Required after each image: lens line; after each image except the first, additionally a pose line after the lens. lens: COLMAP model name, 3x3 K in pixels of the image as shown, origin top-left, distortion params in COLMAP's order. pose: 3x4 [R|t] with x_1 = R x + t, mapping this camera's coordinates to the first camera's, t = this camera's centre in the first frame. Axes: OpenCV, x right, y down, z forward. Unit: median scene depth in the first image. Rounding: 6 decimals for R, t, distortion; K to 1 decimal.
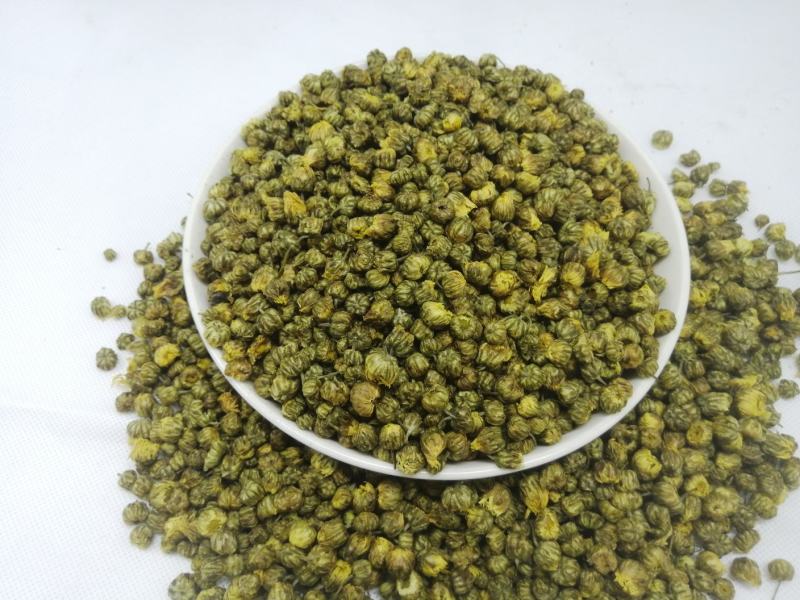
lens RADIAL K [[641.2, 0, 400.0], [0, 641.2, 300.0], [0, 0, 1]] dist [-0.002235, 0.002671]
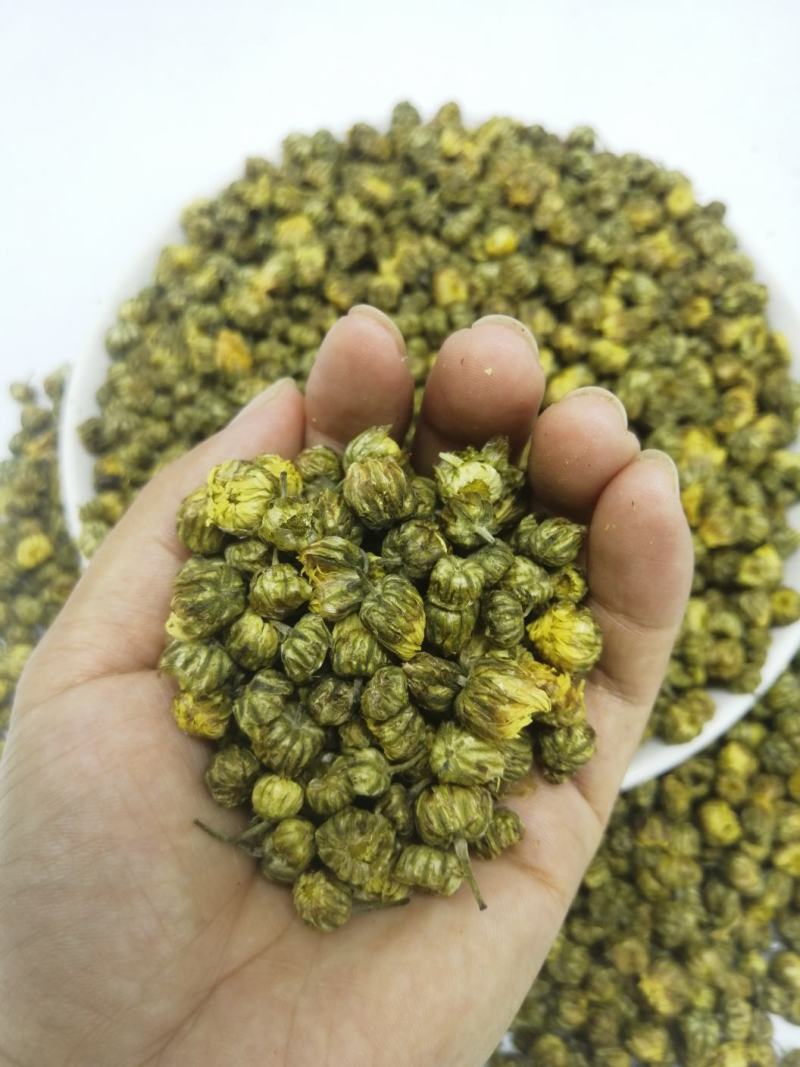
lens RADIAL K [[861.8, 0, 400.0], [0, 861.8, 533.5], [0, 0, 1]] dist [-0.022818, 0.004533]
pose [[0.990867, 0.125124, -0.050268, 0.064139], [-0.117355, 0.983797, 0.135542, -0.105568], [0.066413, -0.128405, 0.989496, 0.139243]]
